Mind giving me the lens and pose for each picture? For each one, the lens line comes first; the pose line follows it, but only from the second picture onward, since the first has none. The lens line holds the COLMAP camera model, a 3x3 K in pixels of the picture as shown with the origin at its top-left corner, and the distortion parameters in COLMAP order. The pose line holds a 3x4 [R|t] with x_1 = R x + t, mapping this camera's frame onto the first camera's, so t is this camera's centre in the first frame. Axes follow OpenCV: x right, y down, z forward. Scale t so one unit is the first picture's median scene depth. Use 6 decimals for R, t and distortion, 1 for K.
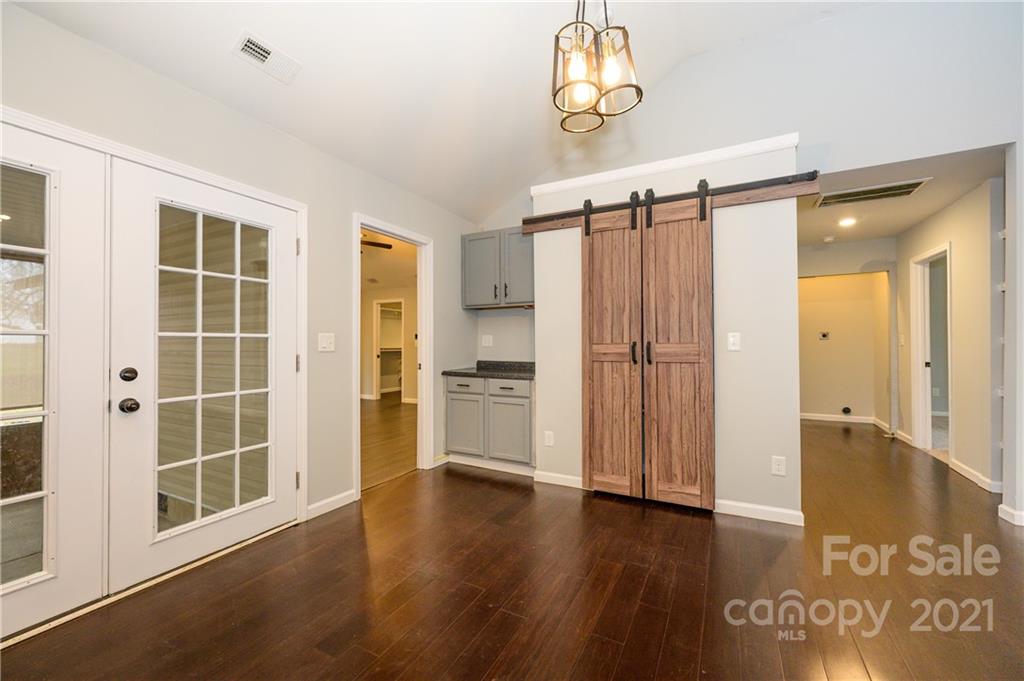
lens RADIAL K [[406.2, 0, 513.3], [0, 406.2, 339.8], [0, 0, 1]] dist [-0.001965, 0.000656]
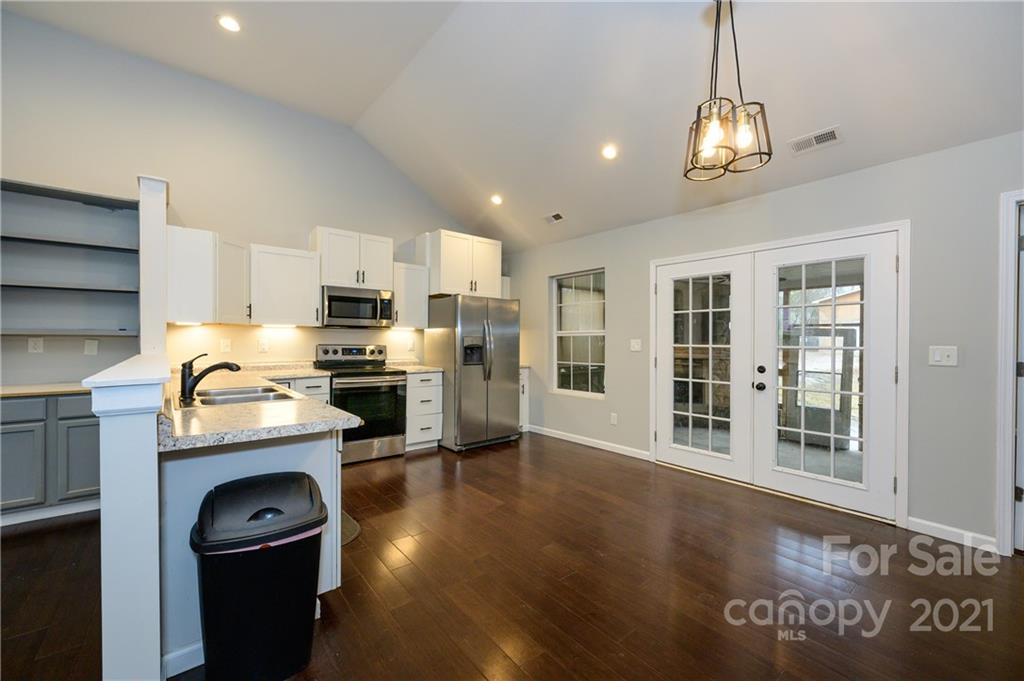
lens RADIAL K [[406.2, 0, 513.4], [0, 406.2, 343.1], [0, 0, 1]] dist [-0.001965, 0.000656]
pose [[-0.387681, 0.010644, -0.921732, 0.705397], [0.006795, 0.999939, 0.008689, -0.034449], [0.921768, -0.002895, -0.387730, 0.420956]]
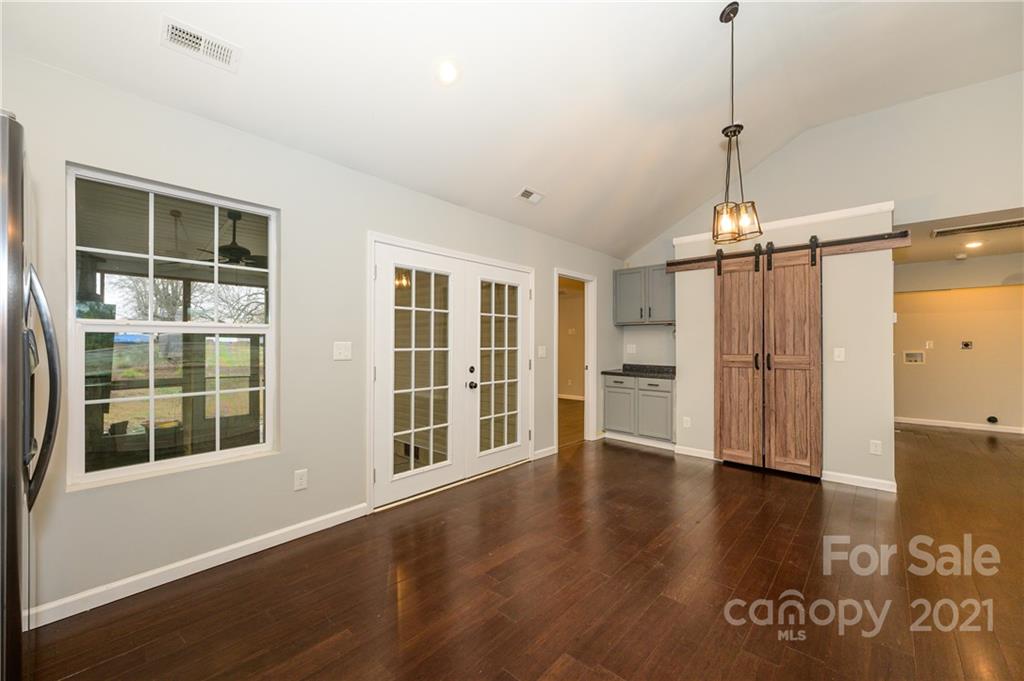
lens RADIAL K [[406.2, 0, 511.9], [0, 406.2, 340.1], [0, 0, 1]] dist [-0.001965, 0.000656]
pose [[0.968280, 0.005080, -0.249817, -0.162148], [-0.004508, 0.999986, 0.002863, -0.040314], [0.249828, -0.001646, 0.968289, -0.537638]]
